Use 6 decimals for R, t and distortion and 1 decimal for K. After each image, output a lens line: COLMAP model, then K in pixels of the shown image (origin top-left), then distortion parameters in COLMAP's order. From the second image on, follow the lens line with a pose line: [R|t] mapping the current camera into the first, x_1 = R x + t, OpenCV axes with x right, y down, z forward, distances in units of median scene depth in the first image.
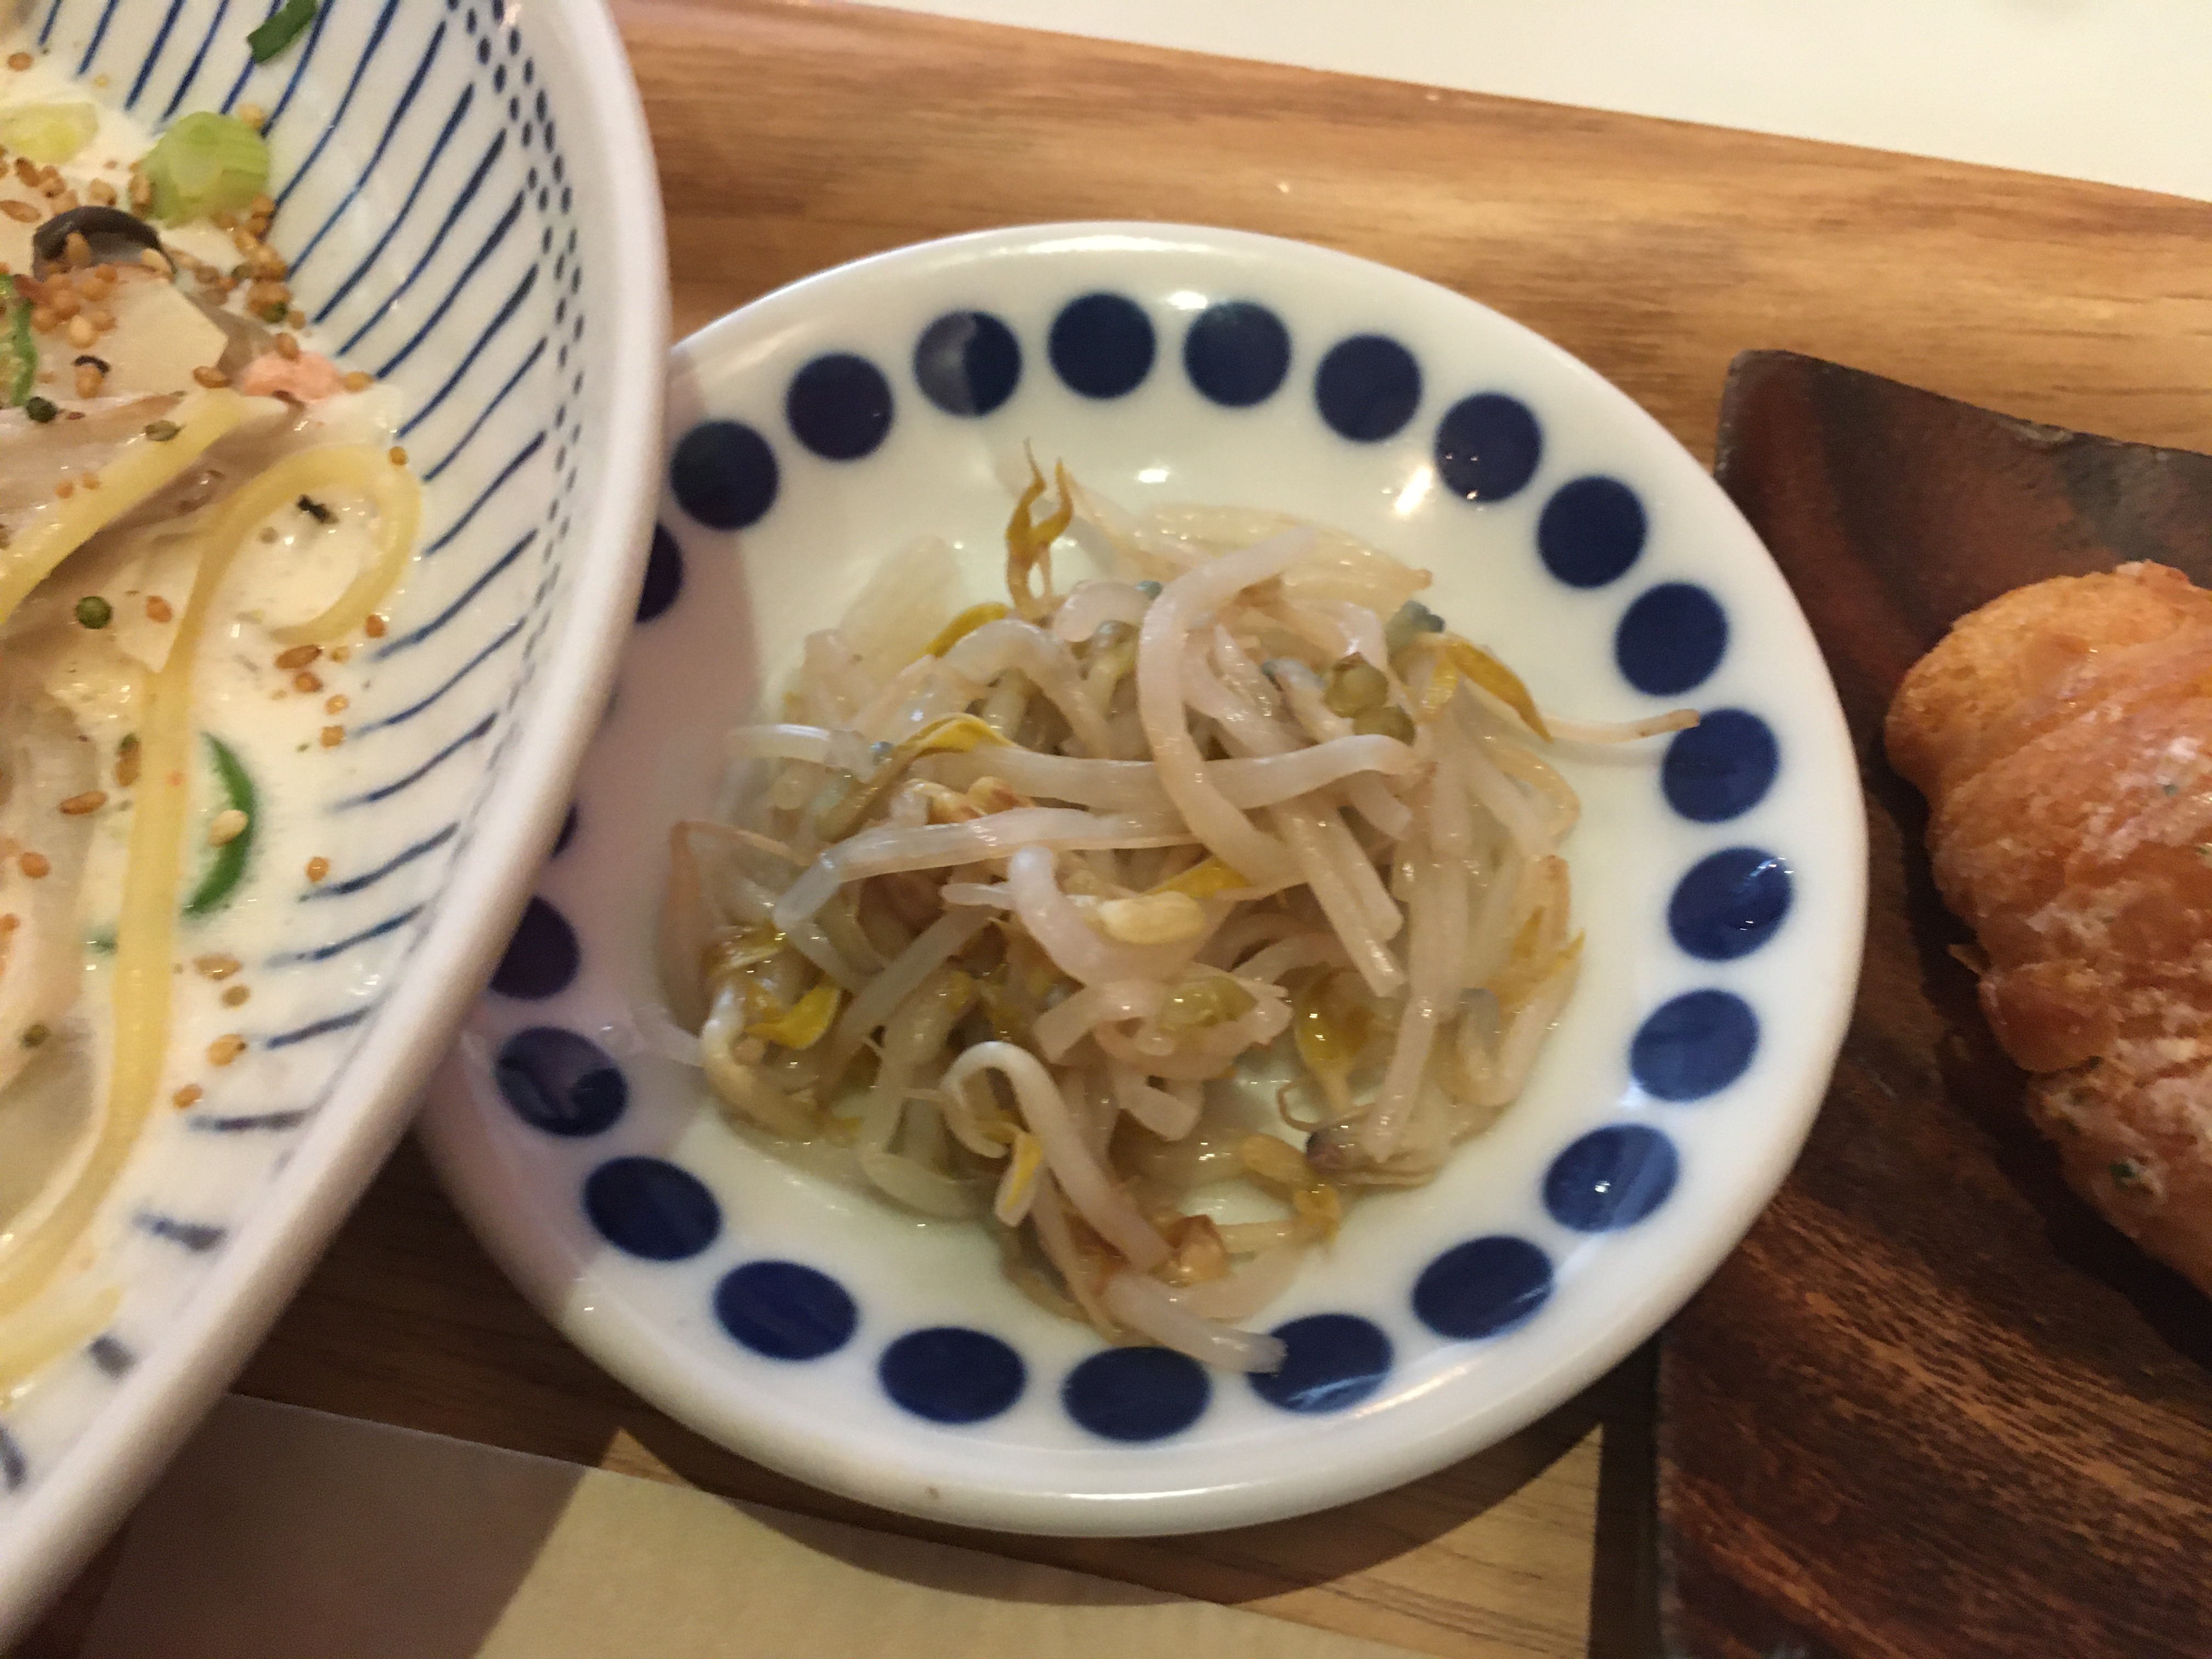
lens RADIAL K [[1968.6, 0, 1106.0], [0, 1968.6, 829.5], [0, 0, 1]] dist [0.066904, -0.149350]
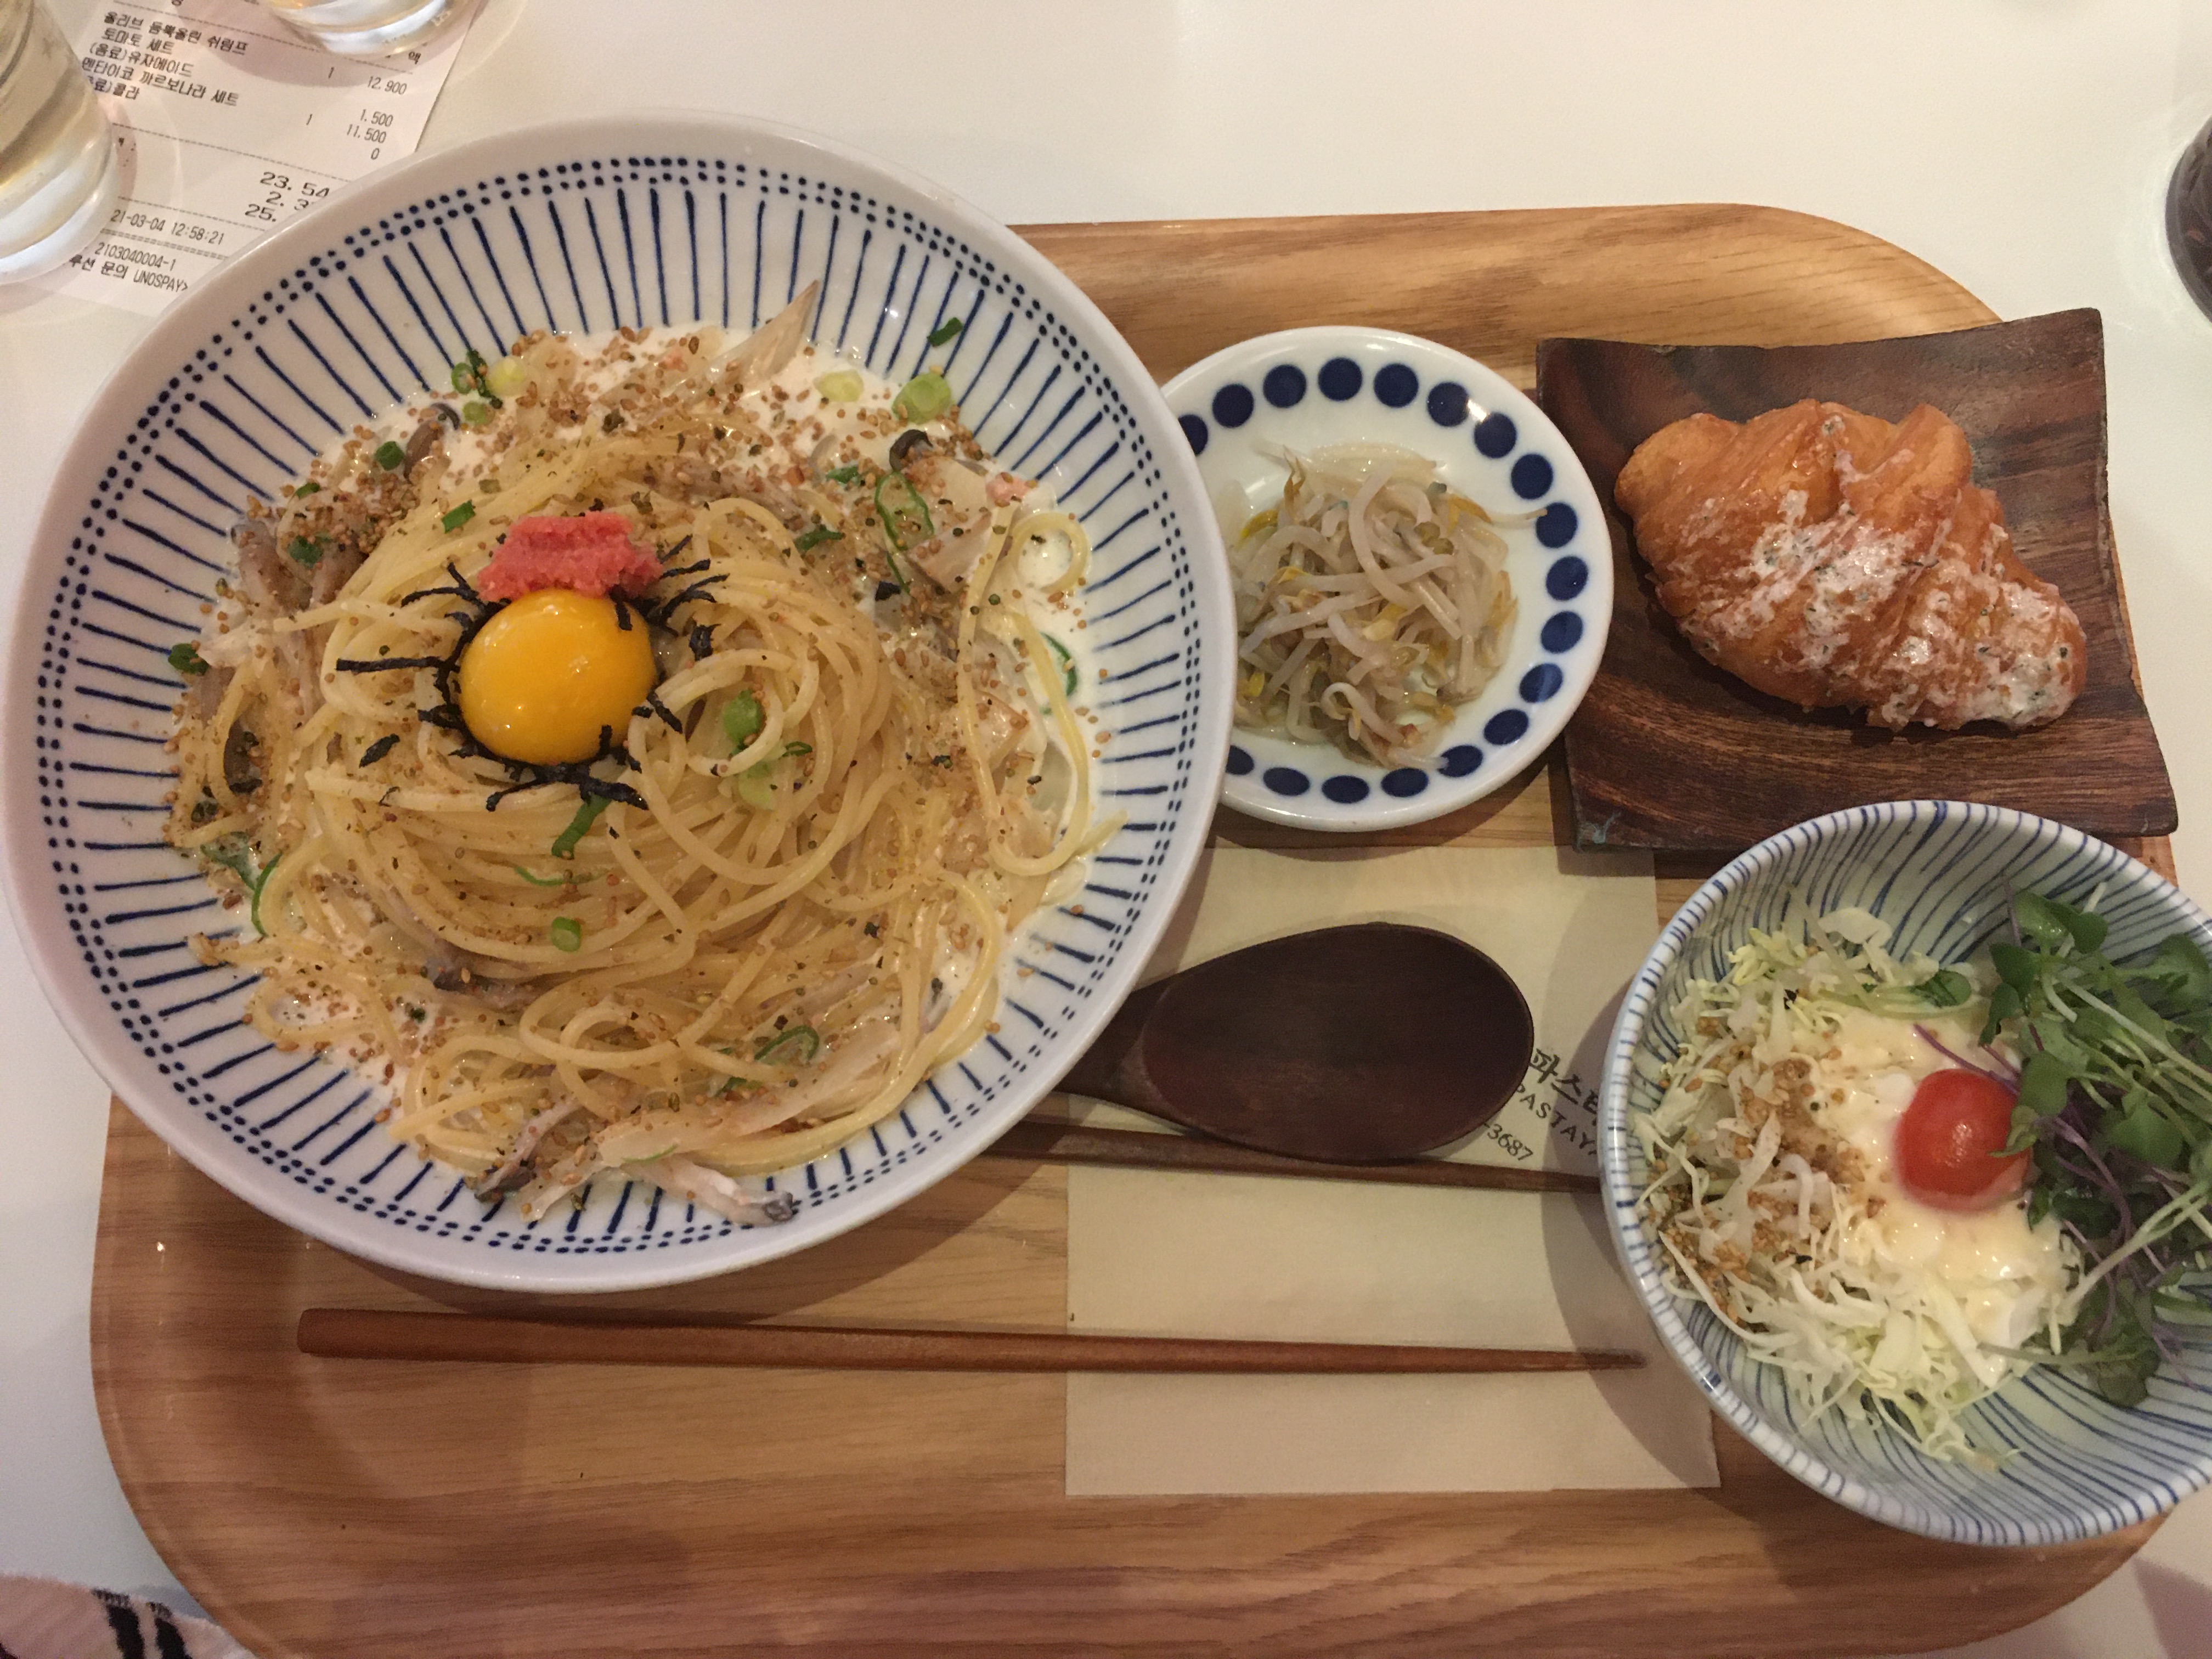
lens RADIAL K [[1901.8, 0, 1106.0], [0, 1901.8, 829.5], [0, 0, 1]] dist [0.072224, -0.111185]
pose [[0.977188, -0.208904, 0.038244, -0.527371], [0.193039, 0.948771, 0.250137, -0.448597], [-0.088539, -0.237049, 0.967455, -1.731144]]
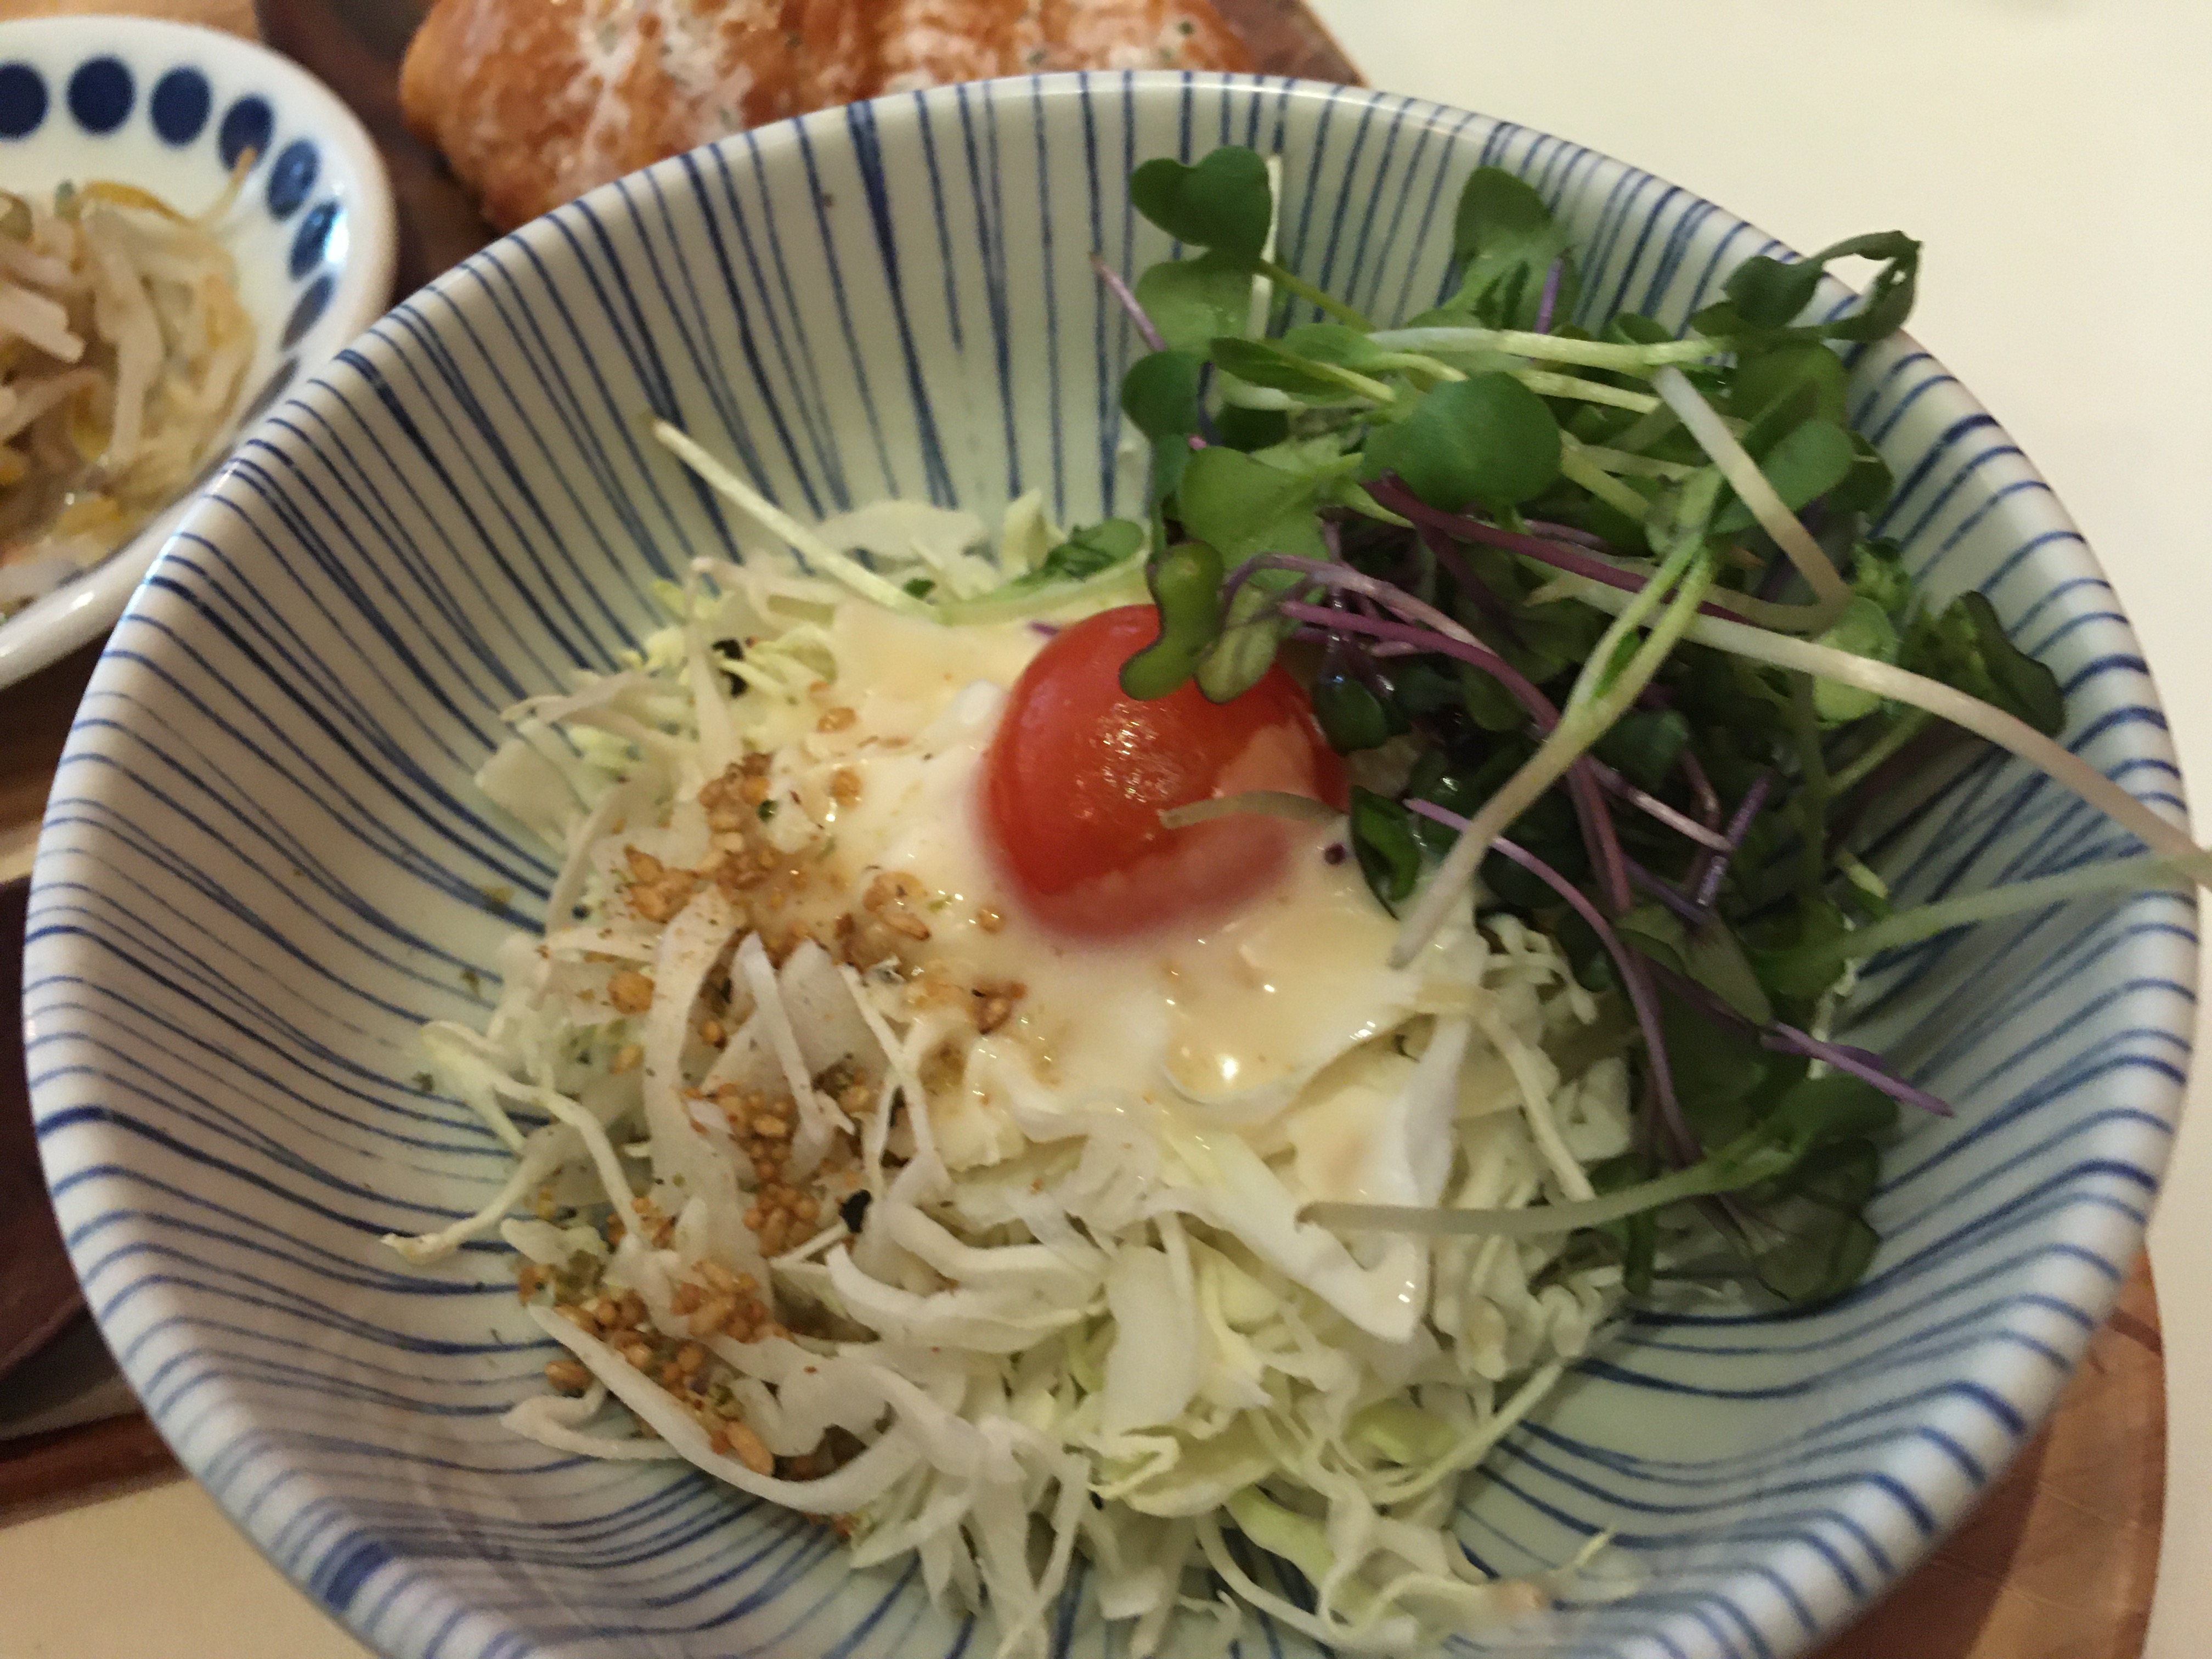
lens RADIAL K [[1968.6, 0, 1106.0], [0, 1968.6, 829.5], [0, 0, 1]] dist [0.066904, -0.149350]
pose [[0.857143, -0.458908, 0.233903, 0.285126], [0.481003, 0.875573, -0.044812, 0.796180], [-0.184234, 0.150918, 0.971227, -0.484113]]
